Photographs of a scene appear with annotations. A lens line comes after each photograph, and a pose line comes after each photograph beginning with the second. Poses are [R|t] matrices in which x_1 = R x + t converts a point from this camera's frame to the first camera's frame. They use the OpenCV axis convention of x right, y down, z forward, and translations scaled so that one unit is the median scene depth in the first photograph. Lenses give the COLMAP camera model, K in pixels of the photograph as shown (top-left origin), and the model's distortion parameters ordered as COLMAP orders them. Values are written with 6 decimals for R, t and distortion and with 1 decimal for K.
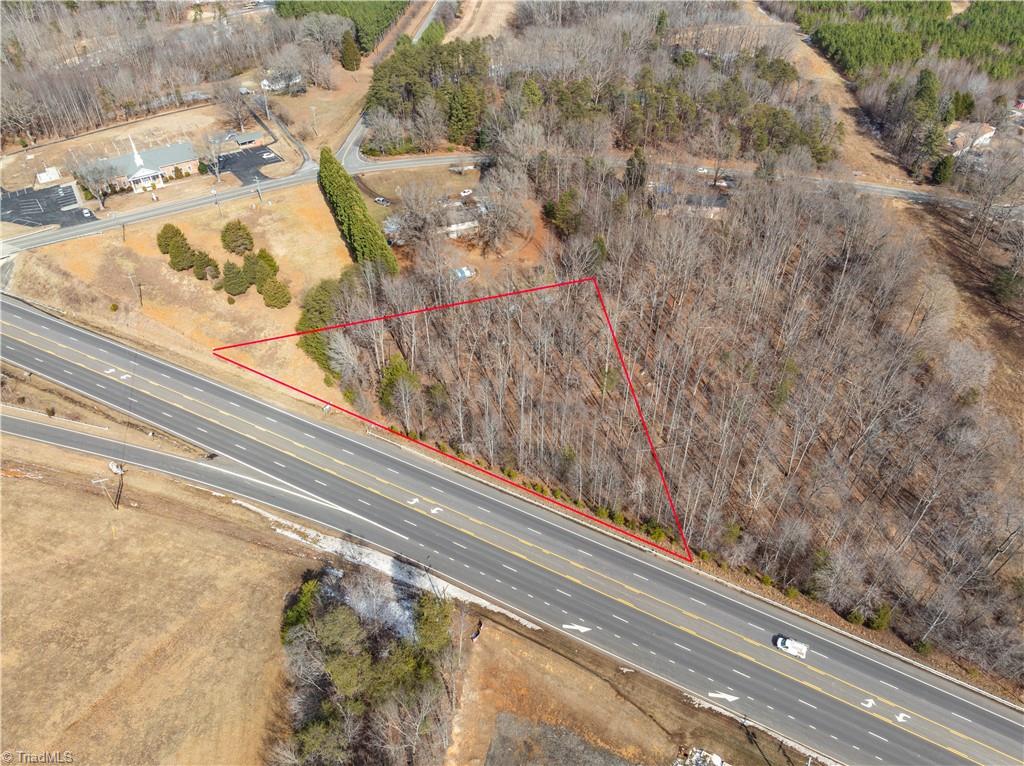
lens RADIAL K [[719.8, 0, 512.0], [0, 719.8, 383.0], [0, 0, 1]] dist [-0.034350, 0.023399]
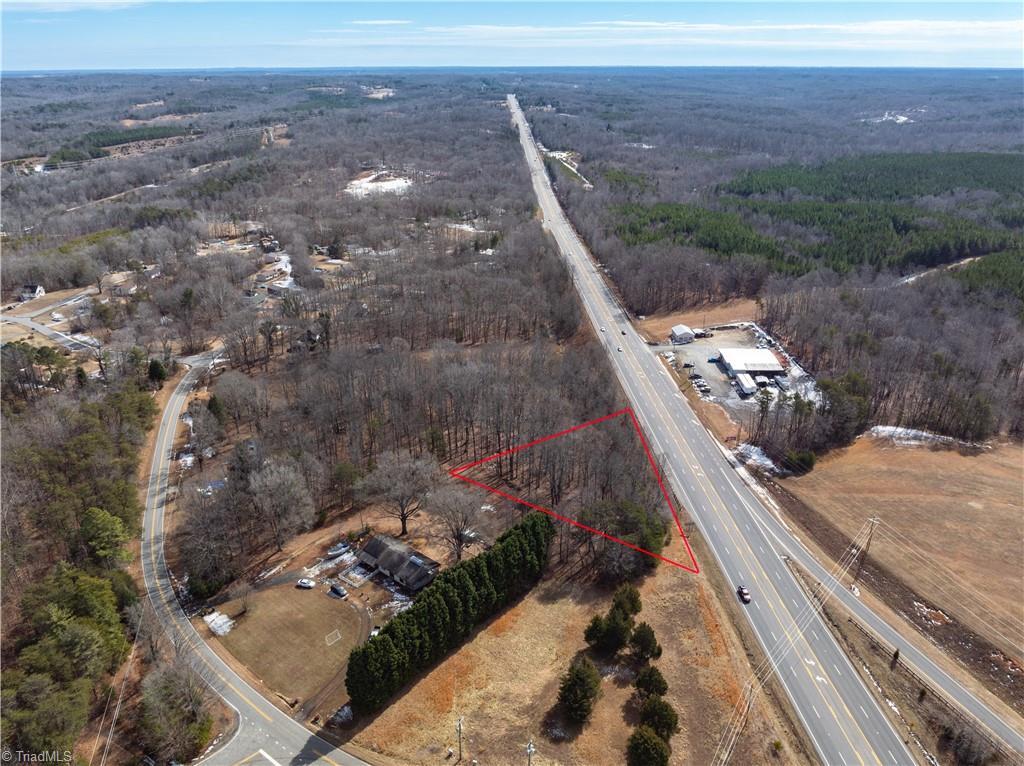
lens RADIAL K [[719.8, 0, 512.0], [0, 719.8, 383.0], [0, 0, 1]] dist [-0.034350, 0.023399]
pose [[-0.502955, -0.342549, 0.793534, -1.195690], [0.564924, 0.564566, 0.601768, -1.227696], [-0.654138, 0.750949, -0.090437, 1.332372]]
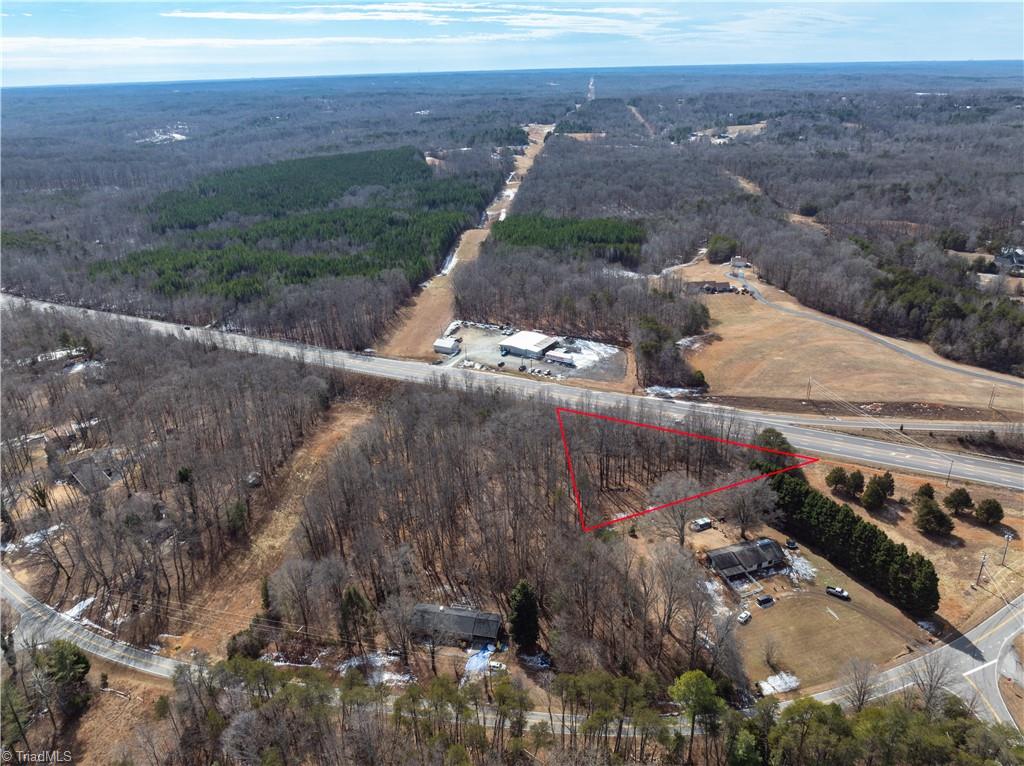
lens RADIAL K [[719.8, 0, 512.0], [0, 719.8, 383.0], [0, 0, 1]] dist [-0.034350, 0.023399]
pose [[-0.998751, 0.018458, 0.046421, 0.252048], [0.049827, 0.434741, 0.899176, -1.871970], [-0.003584, 0.900366, -0.435118, 1.918942]]
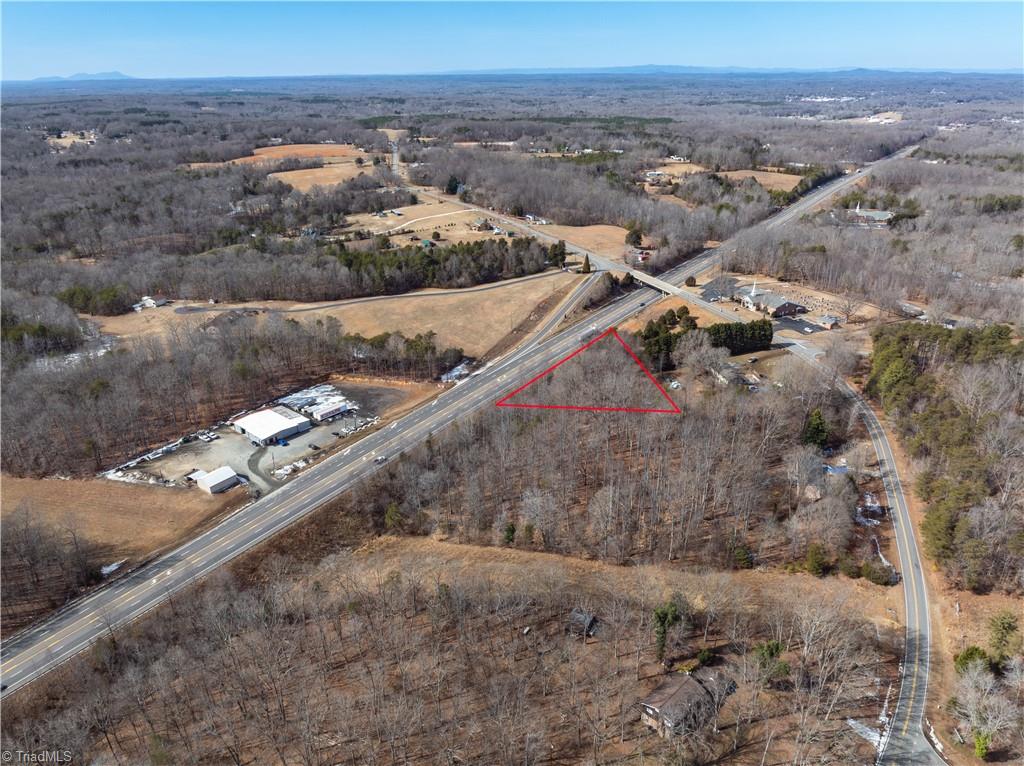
lens RADIAL K [[719.8, 0, 512.0], [0, 719.8, 383.0], [0, 0, 1]] dist [-0.034350, 0.023399]
pose [[-0.156746, 0.404506, -0.901003, 2.168452], [-0.633169, 0.658983, 0.406002, -0.866624], [0.757976, 0.634126, 0.152828, 0.692655]]
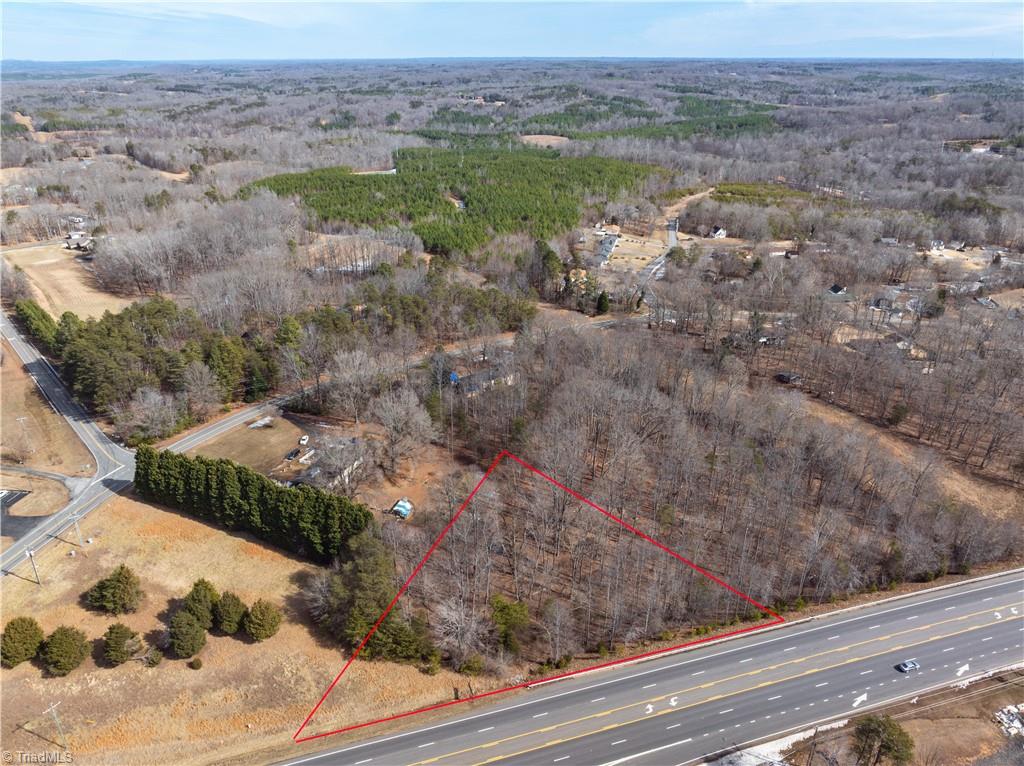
lens RADIAL K [[719.8, 0, 512.0], [0, 719.8, 383.0], [0, 0, 1]] dist [-0.034350, 0.023399]
pose [[0.699243, -0.292250, 0.652418, -0.777051], [0.459564, 0.882822, -0.097088, -0.208319], [-0.547595, 0.367716, 0.751614, 0.261334]]
